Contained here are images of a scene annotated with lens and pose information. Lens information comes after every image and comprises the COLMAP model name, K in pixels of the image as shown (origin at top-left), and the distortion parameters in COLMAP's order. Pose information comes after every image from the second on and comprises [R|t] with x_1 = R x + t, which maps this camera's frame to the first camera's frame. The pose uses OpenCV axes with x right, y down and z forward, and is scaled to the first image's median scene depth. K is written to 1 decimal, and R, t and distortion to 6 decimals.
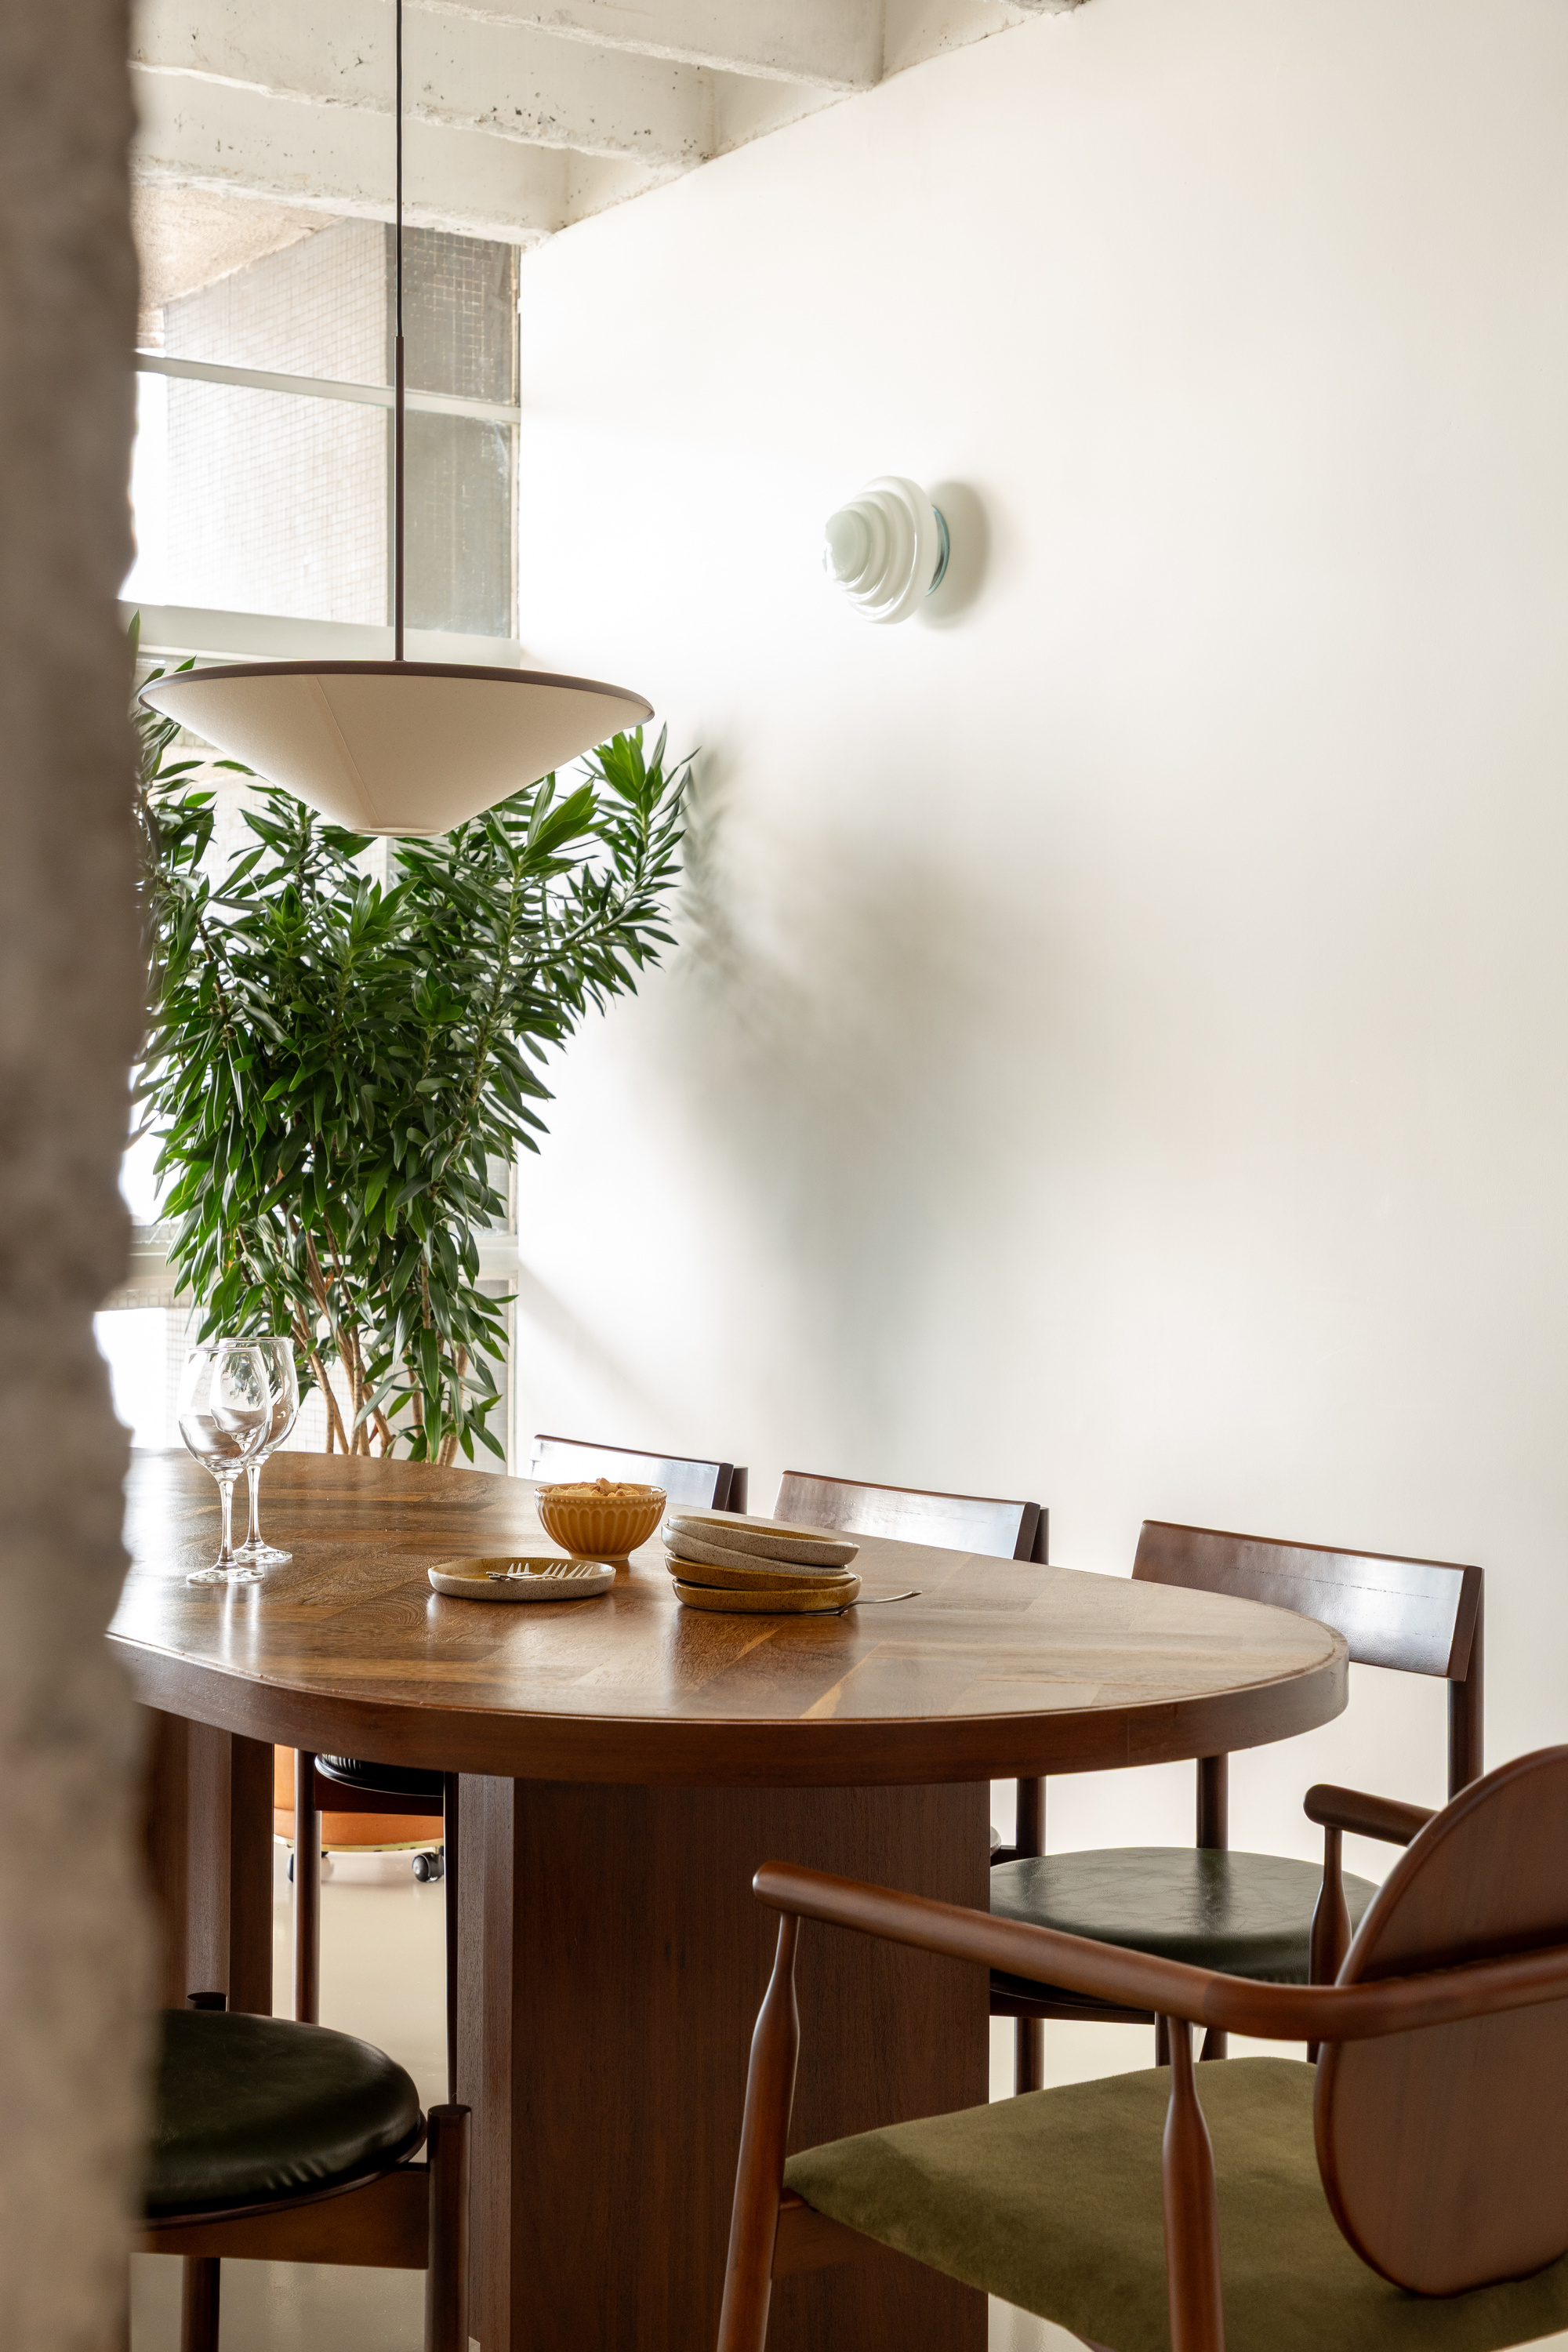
lens RADIAL K [[3499.8, 0, 782.5], [0, 3499.8, 1183.6], [0, 0, 1]] dist [0.083199, -0.173626]
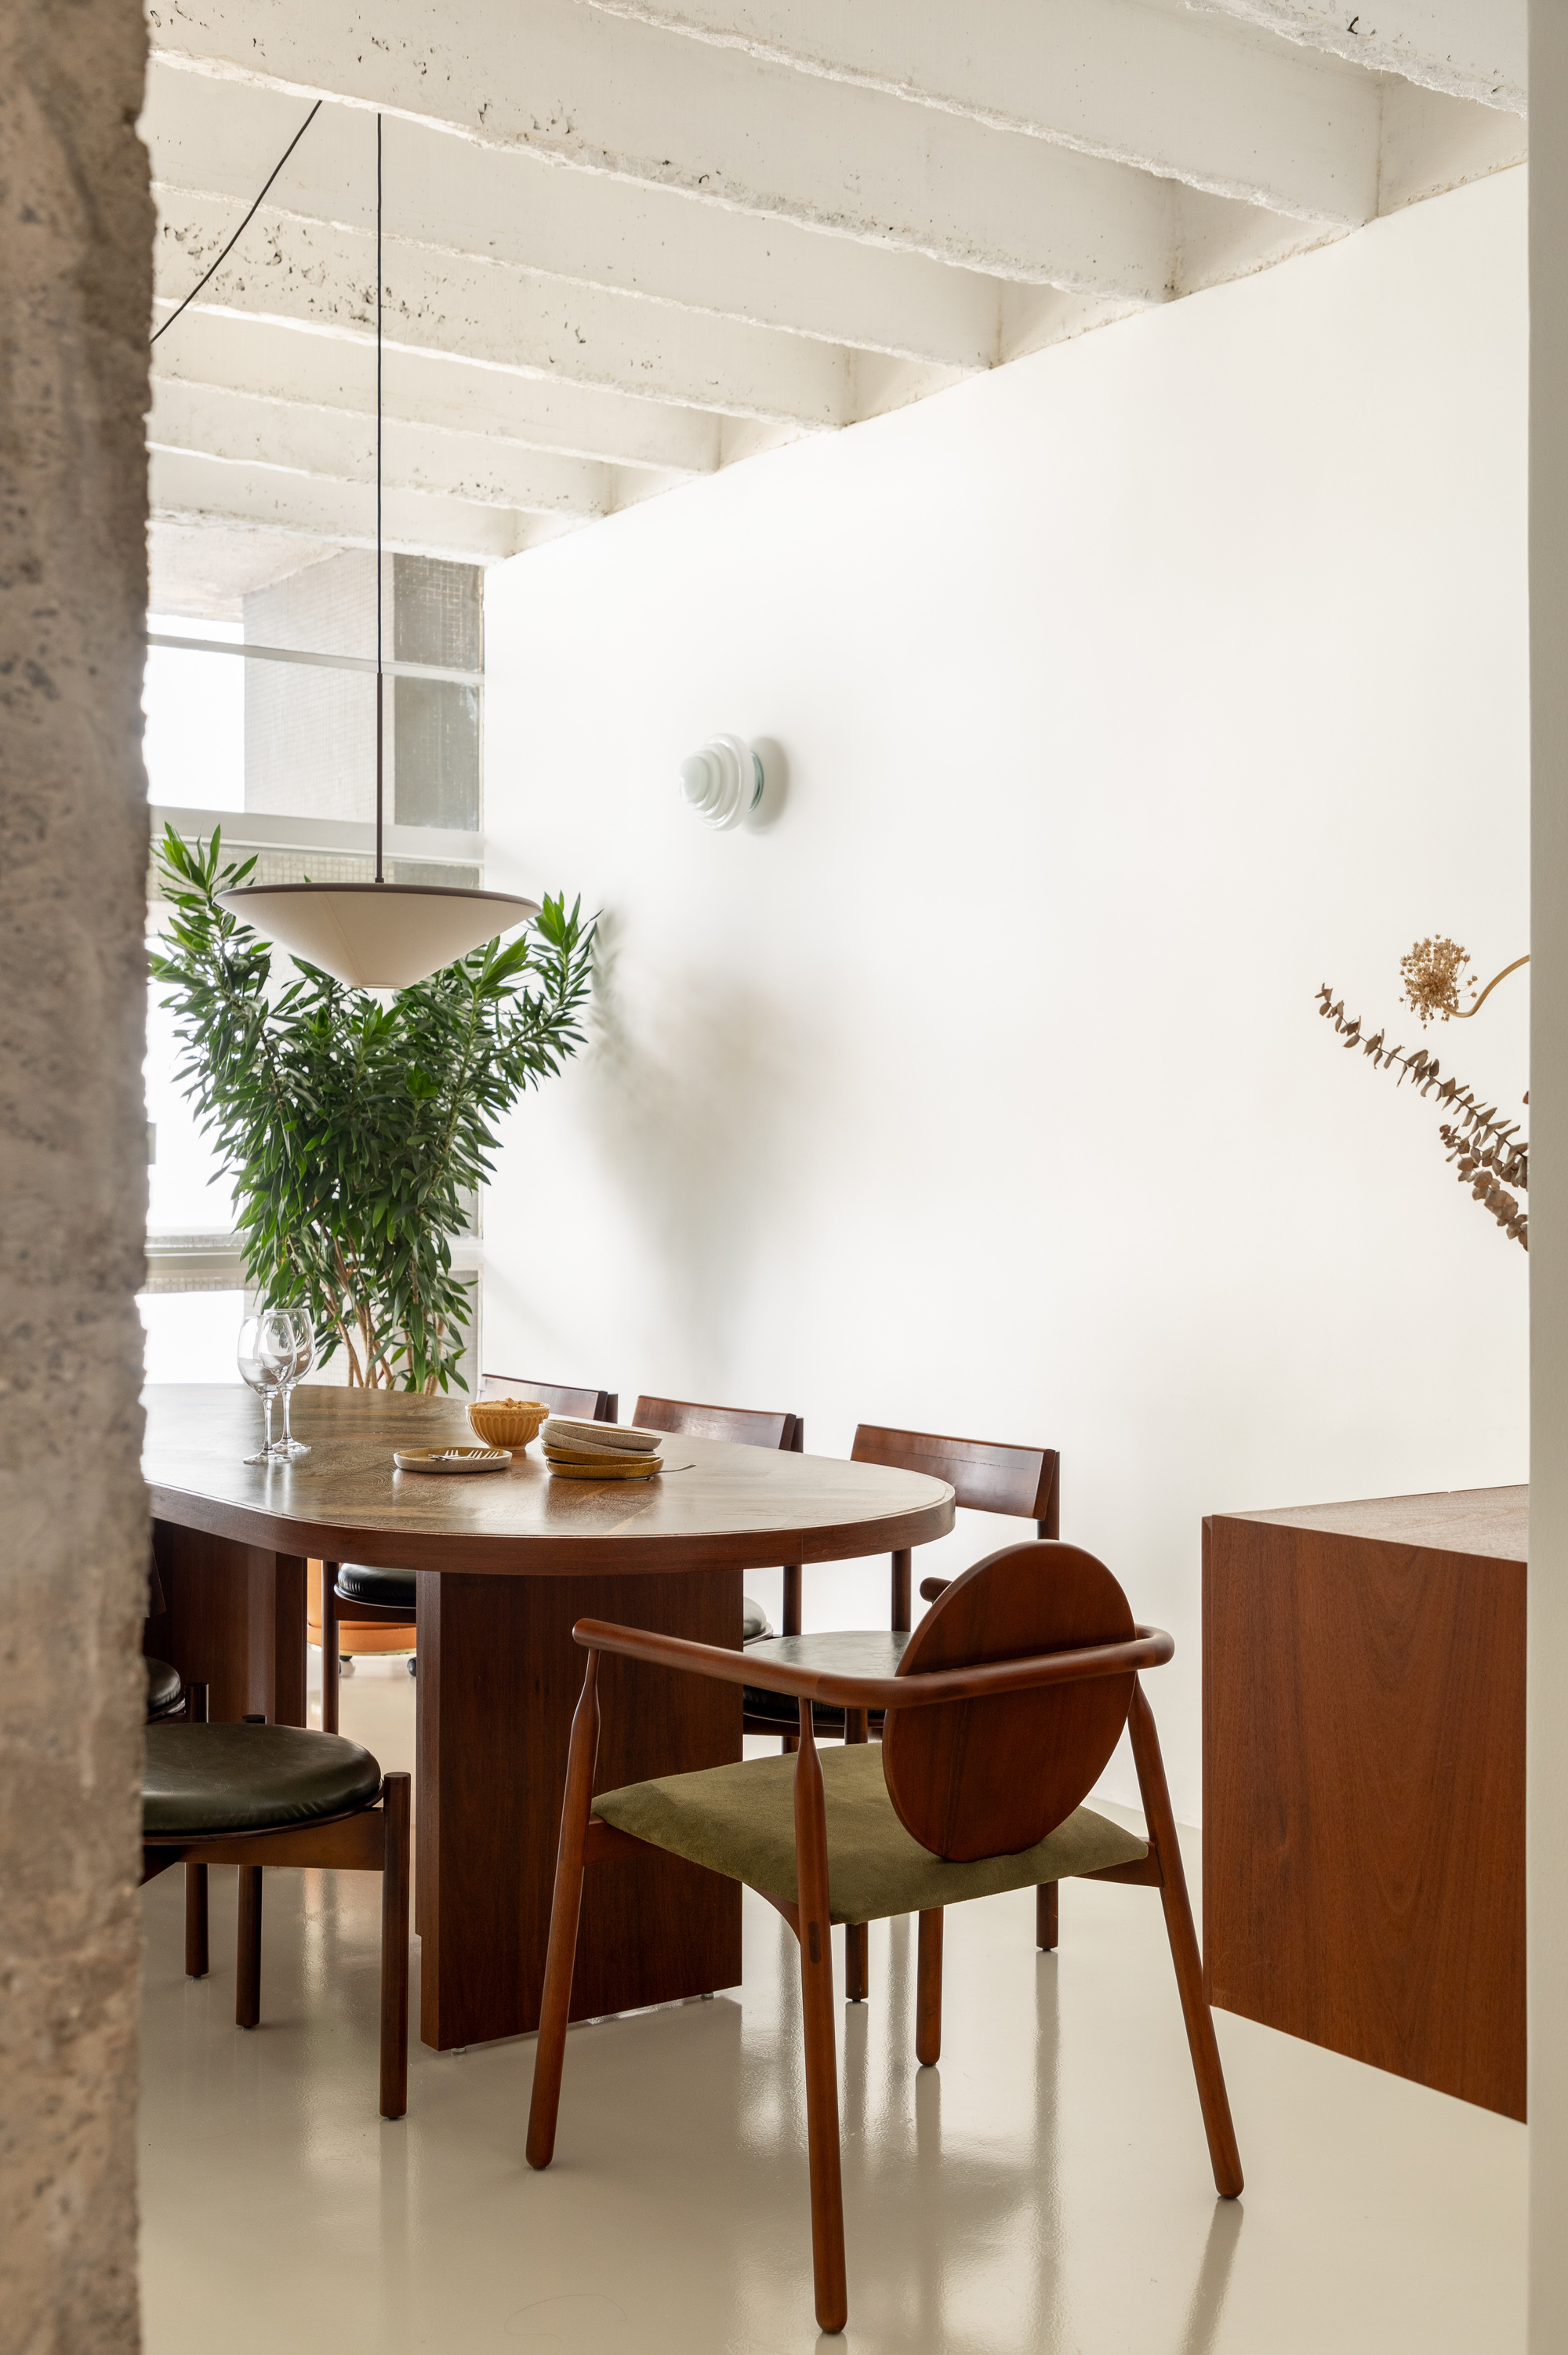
lens RADIAL K [[2639.6, 0, 782.0], [0, 2639.6, 1176.4], [0, 0, 1]] dist [0.023224, 0.023291]
pose [[0.999764, -0.002245, 0.021617, 0.029295], [0.002395, 0.999973, -0.006917, -0.004292], [-0.021601, 0.006967, 0.999742, -0.120521]]
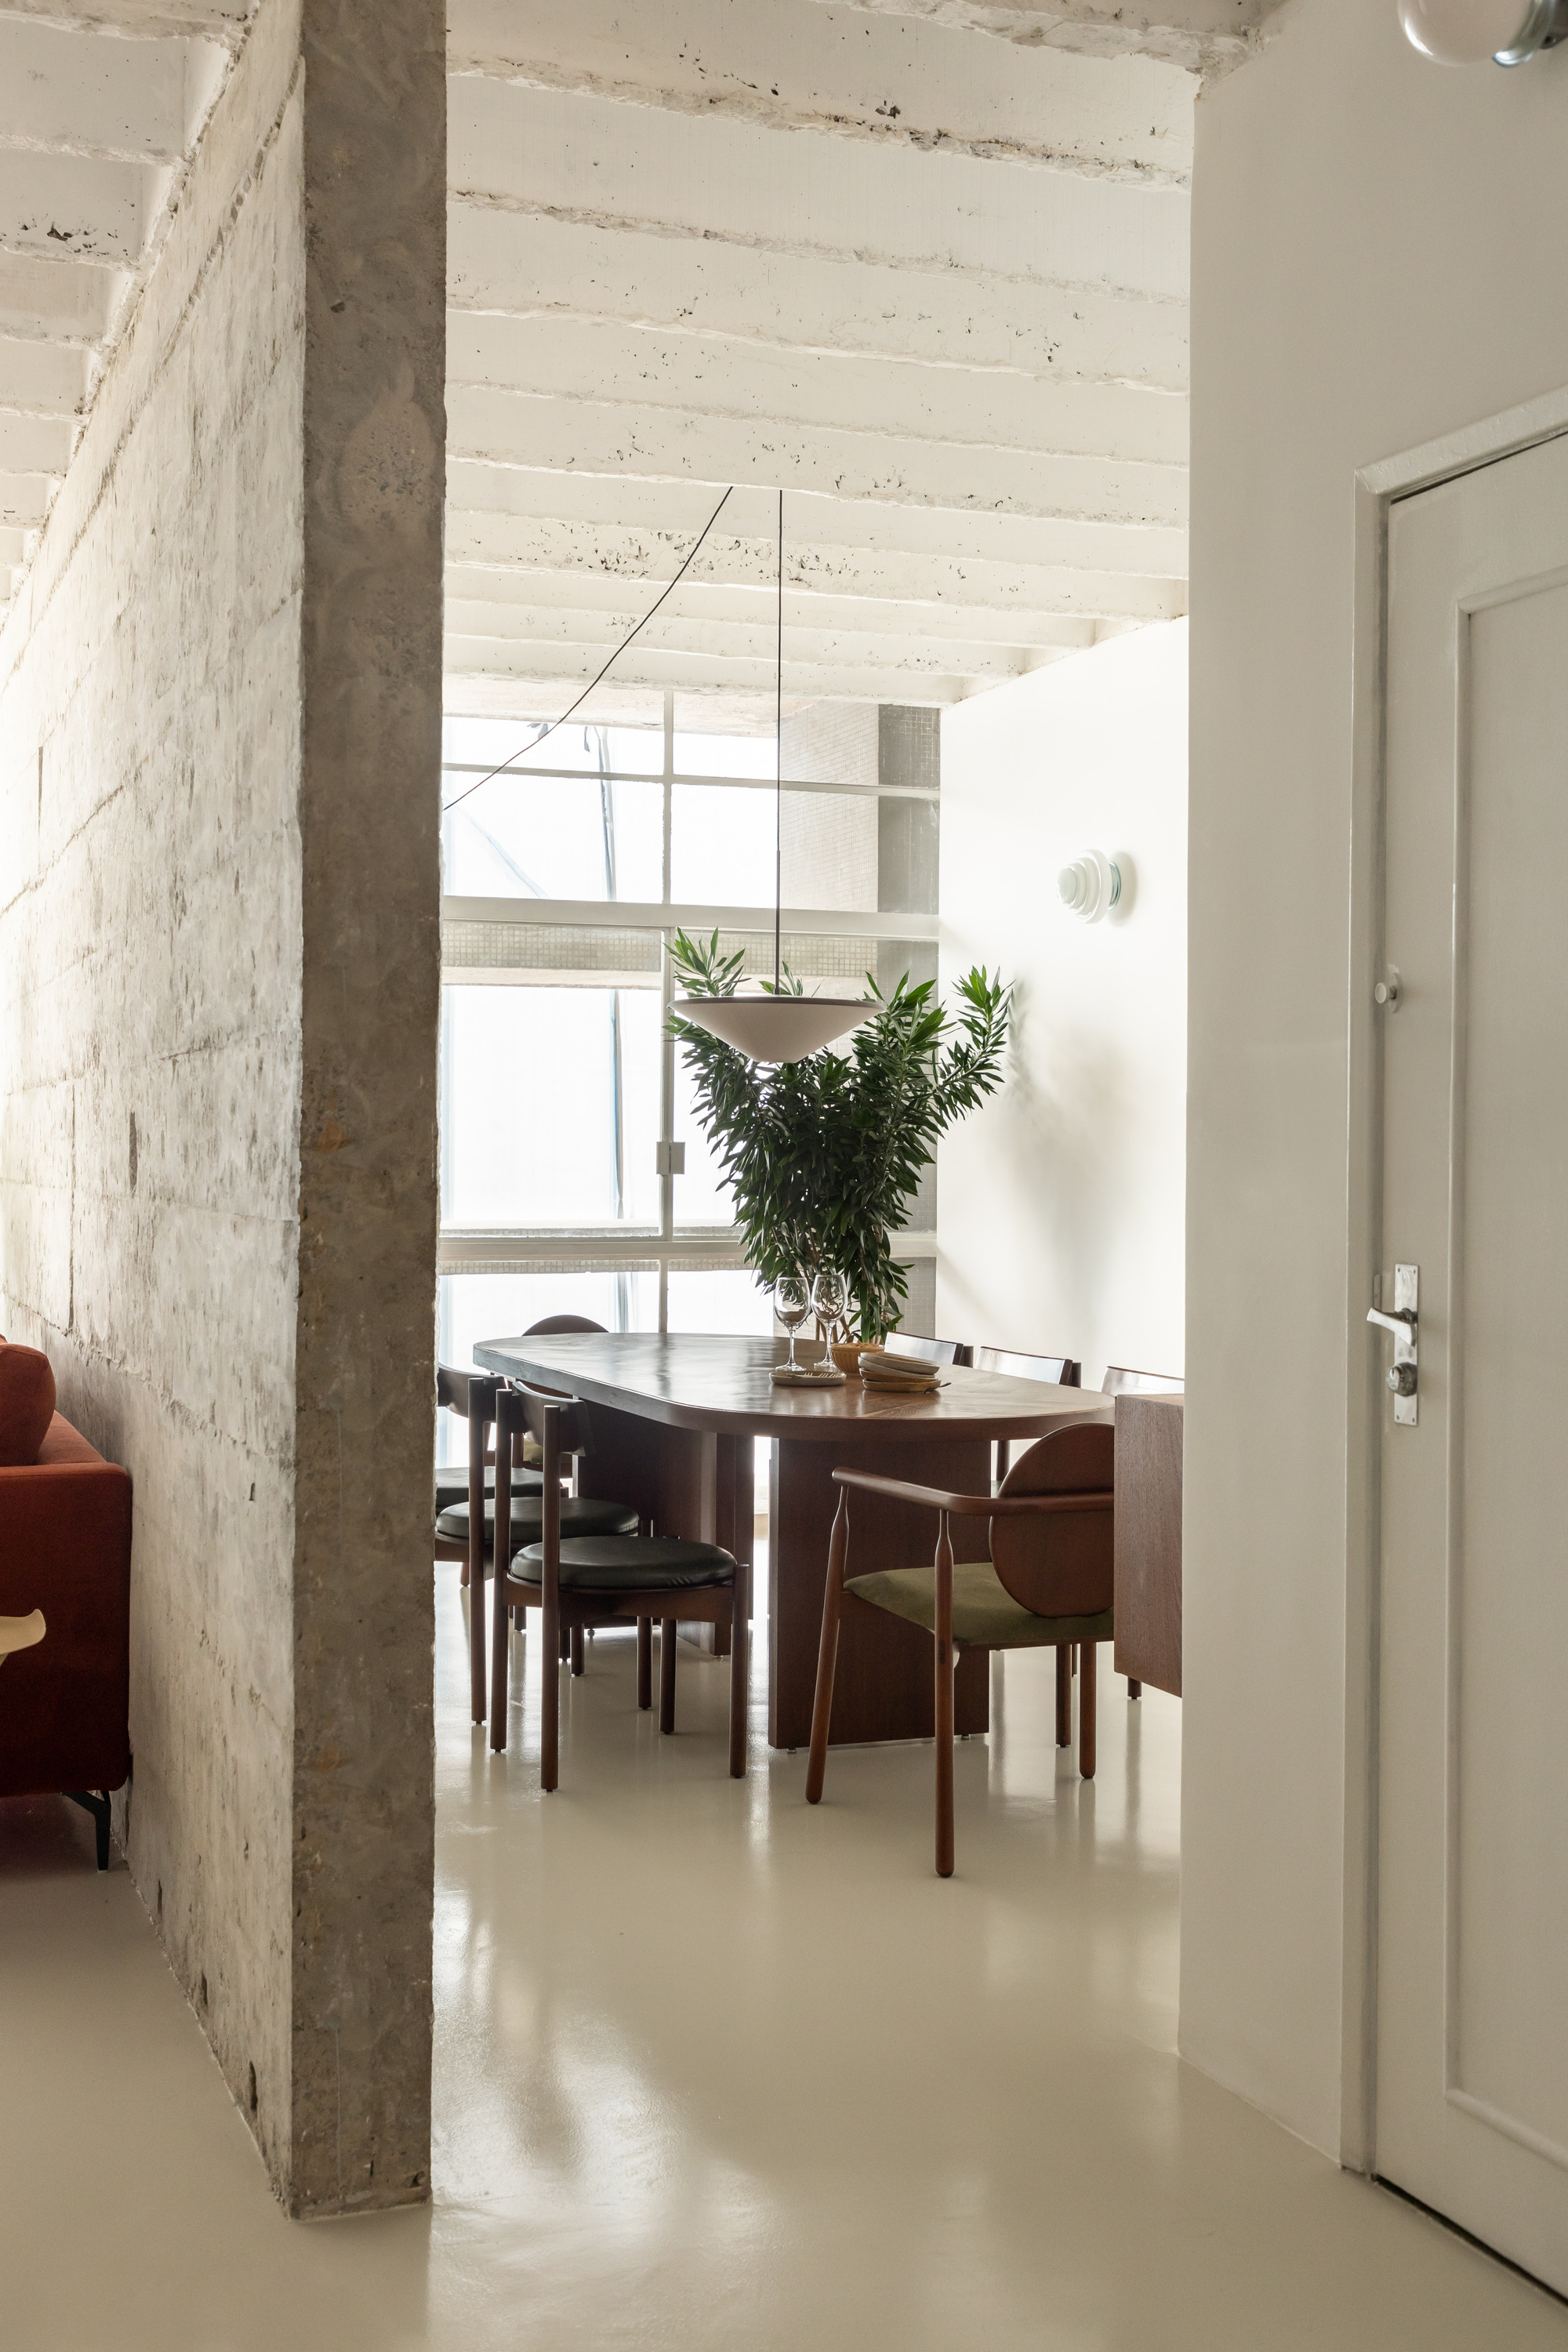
lens RADIAL K [[2636.6, 0, 782.0], [0, 2636.6, 1174.9], [0, 0, 1]] dist [0.023224, 0.023291]
pose [[0.974335, 0.005265, -0.225040, 0.186371], [-0.006366, 0.999971, -0.004169, -0.011464], [0.225011, 0.005495, 0.974341, -0.454630]]
